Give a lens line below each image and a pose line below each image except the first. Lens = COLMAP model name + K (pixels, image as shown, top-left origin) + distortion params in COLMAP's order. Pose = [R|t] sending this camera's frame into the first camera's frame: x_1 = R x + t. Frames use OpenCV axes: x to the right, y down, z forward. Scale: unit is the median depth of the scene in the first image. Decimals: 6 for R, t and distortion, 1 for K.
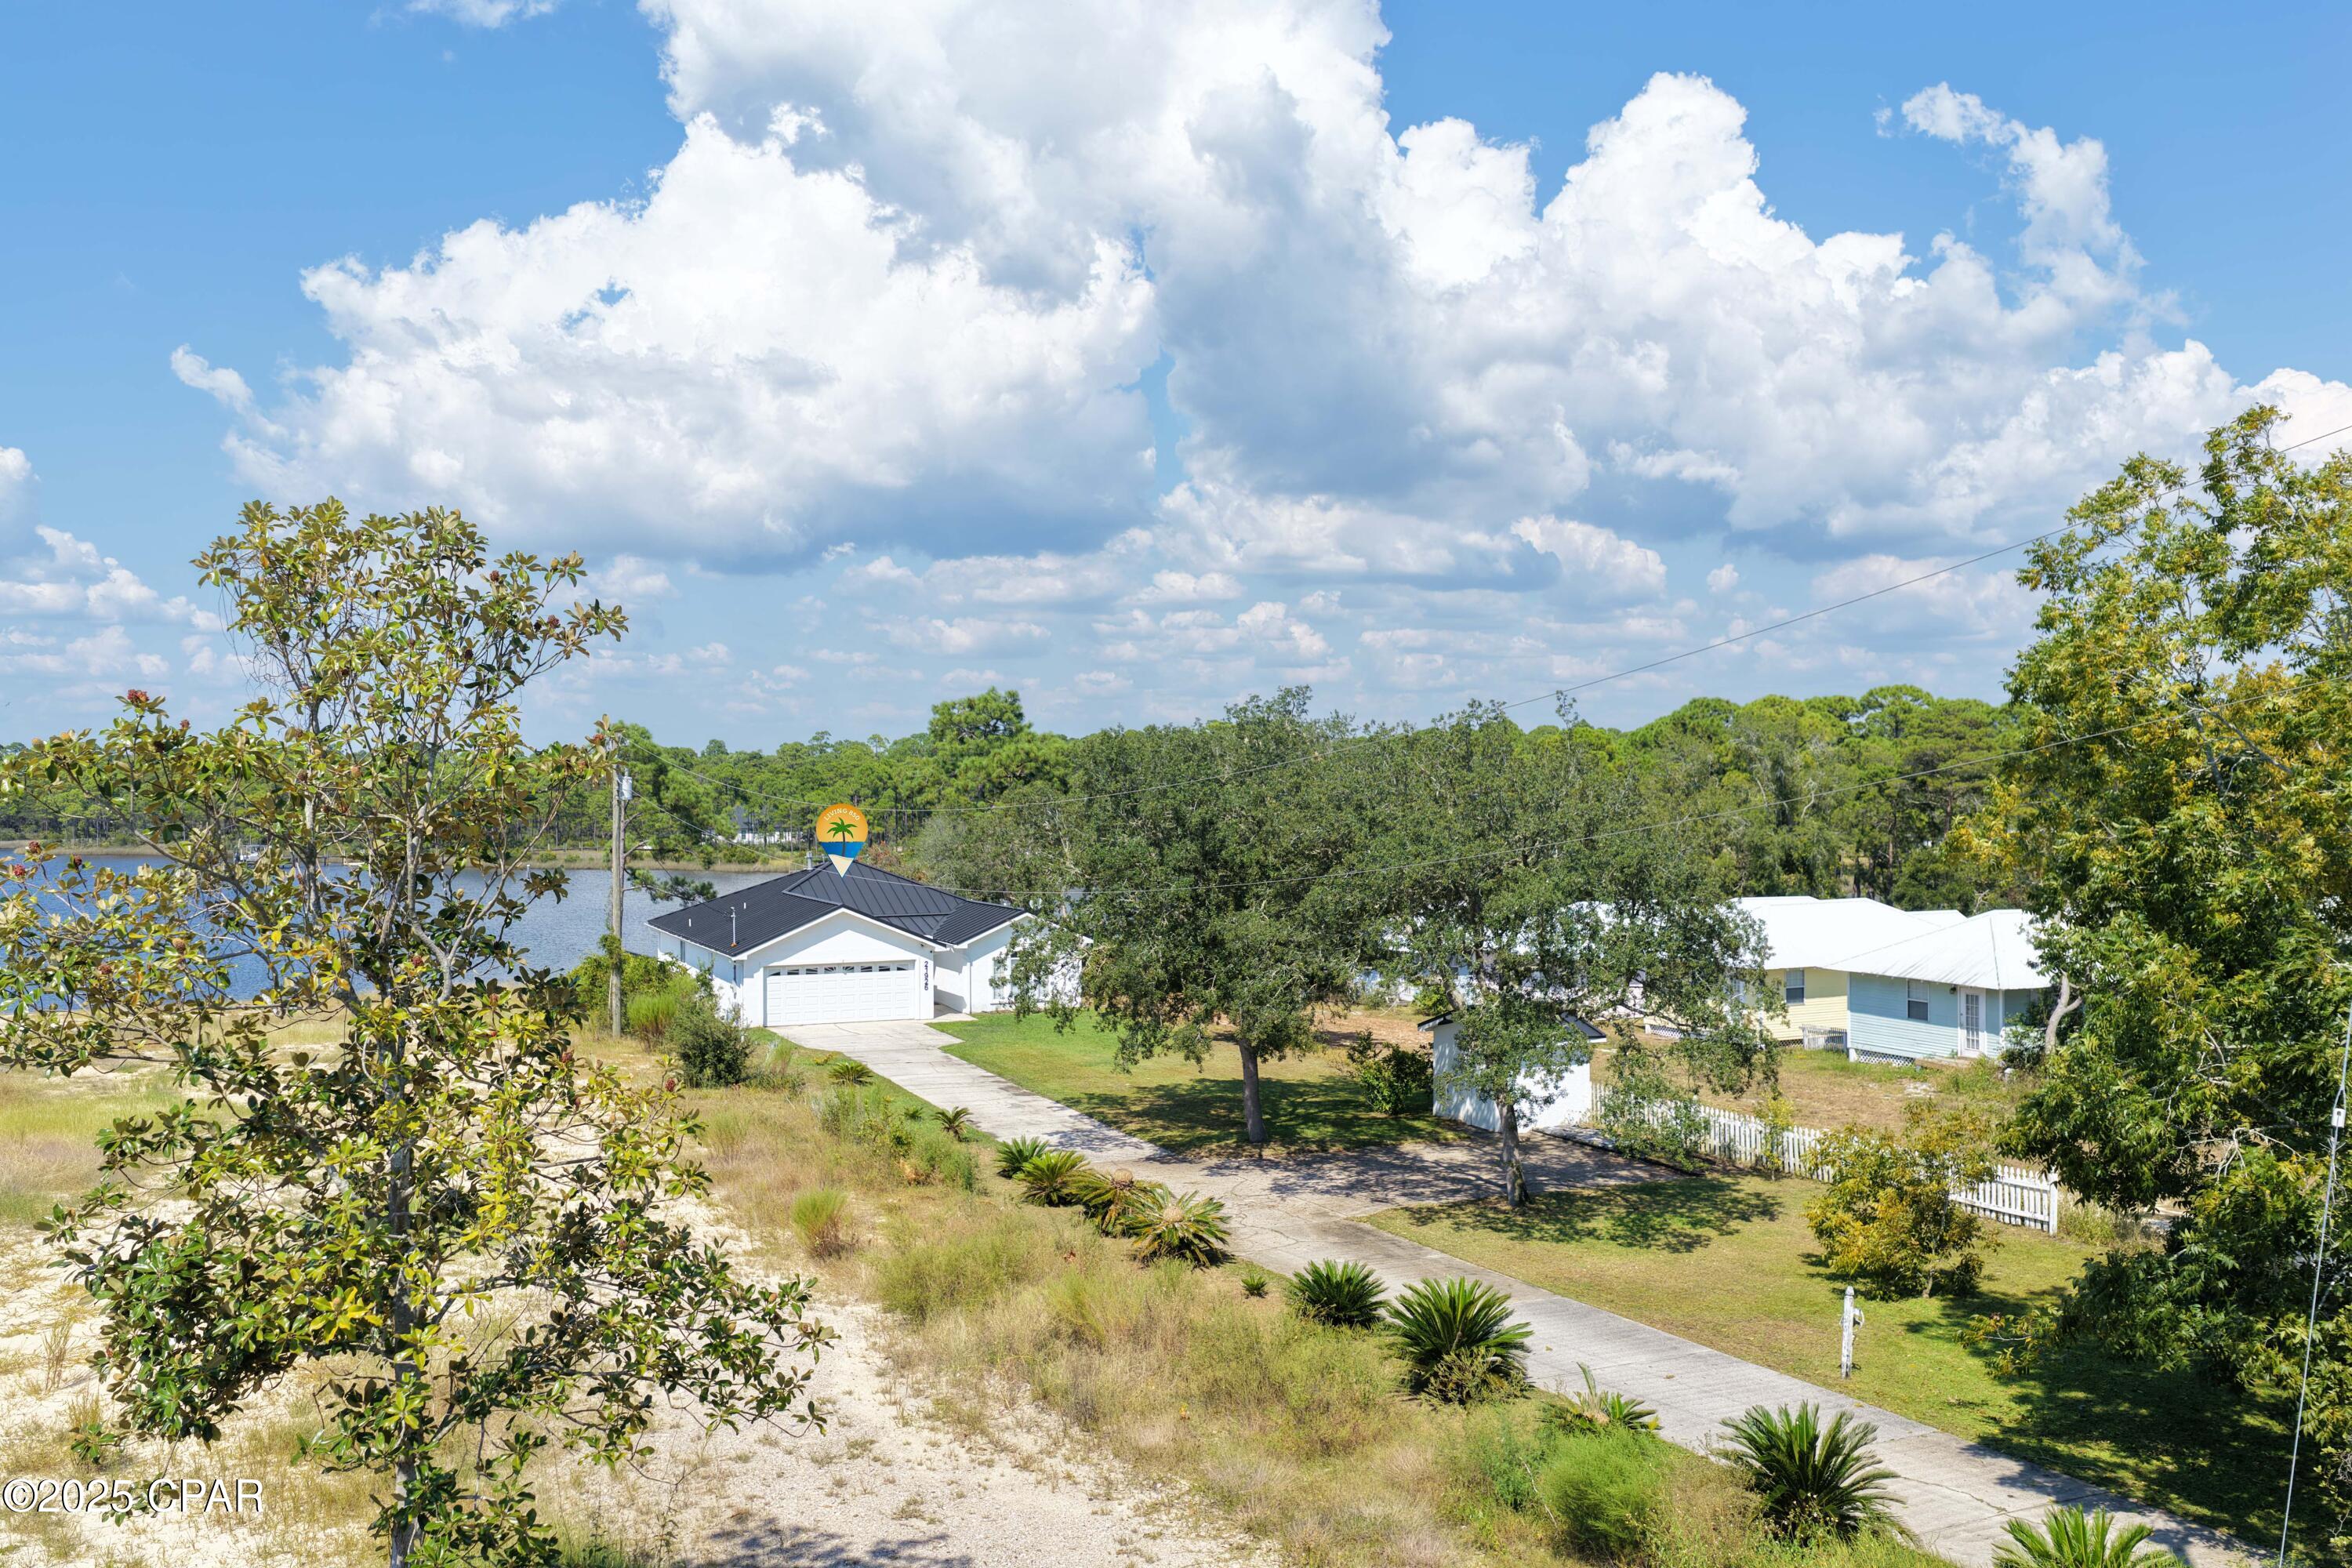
lens RADIAL K [[1947.7, 0, 1183.5], [0, 1947.7, 781.2], [0, 0, 1]] dist [-0.018536, 0.044800]
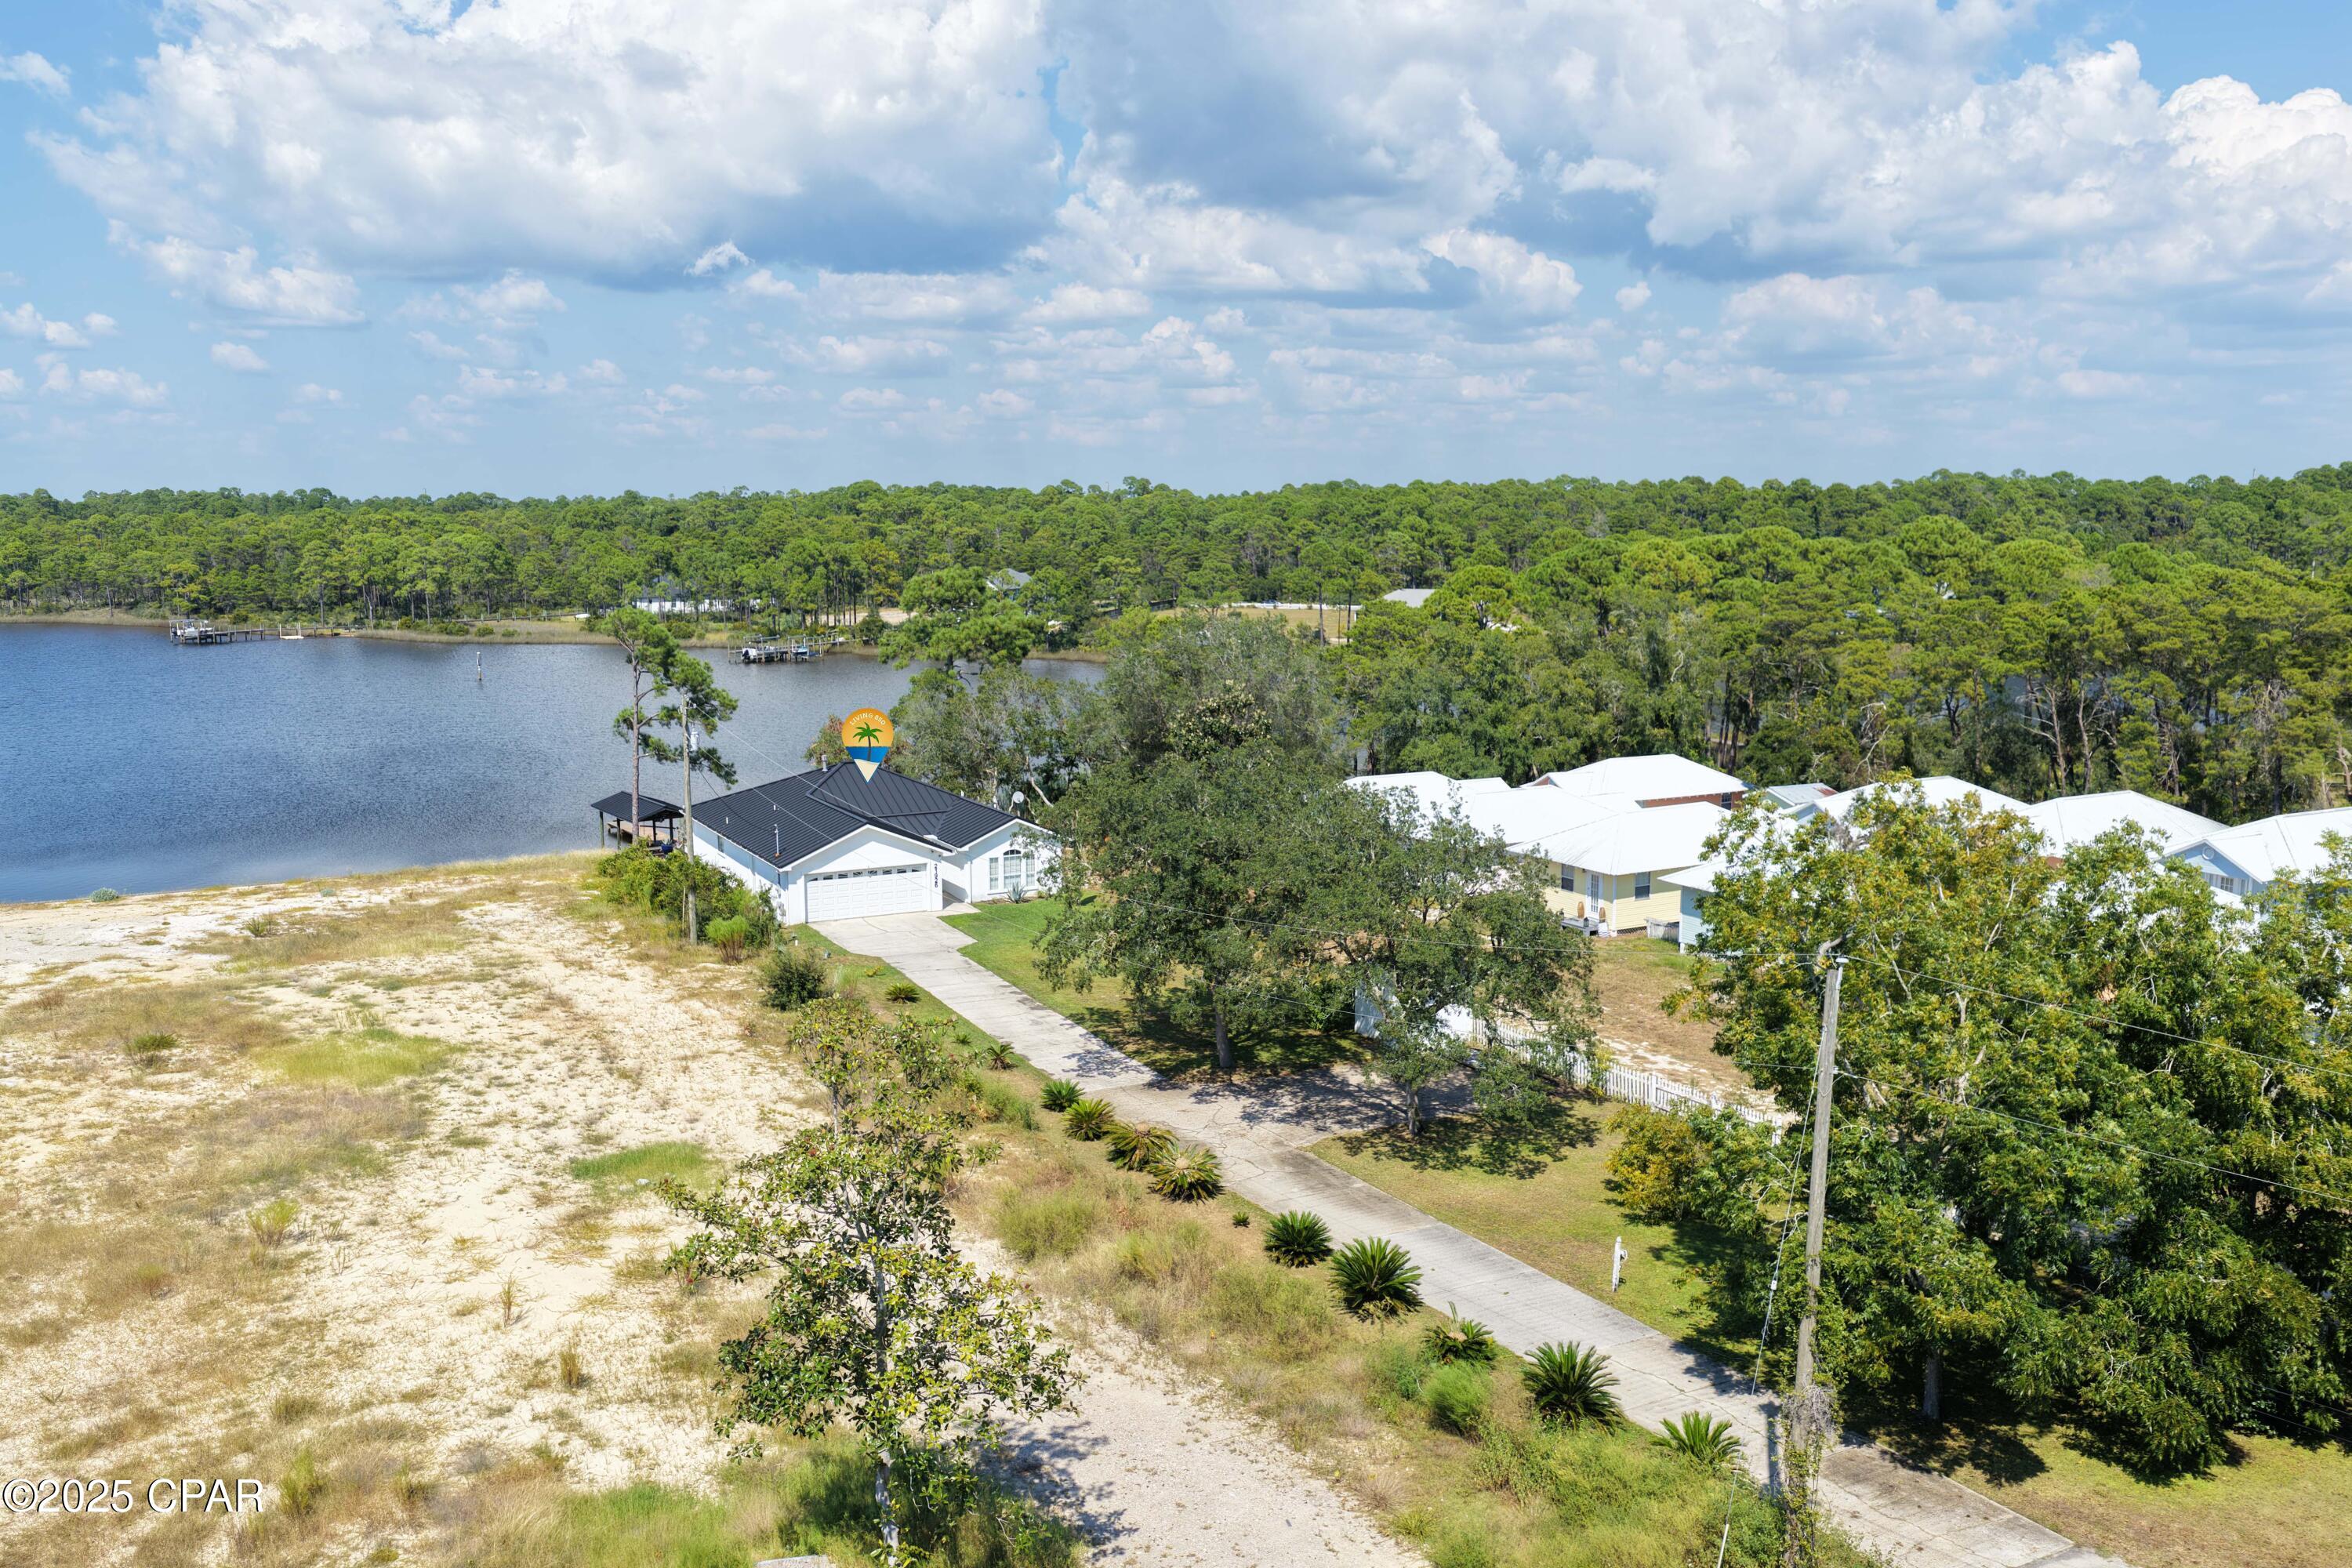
lens RADIAL K [[1947.7, 0, 1183.5], [0, 1947.7, 781.2], [0, 0, 1]] dist [-0.018536, 0.044800]
pose [[0.998948, -0.011089, 0.044500, -0.052048], [0.004704, 0.989985, 0.141095, -0.210075], [-0.045619, -0.140737, 0.988995, -0.320967]]
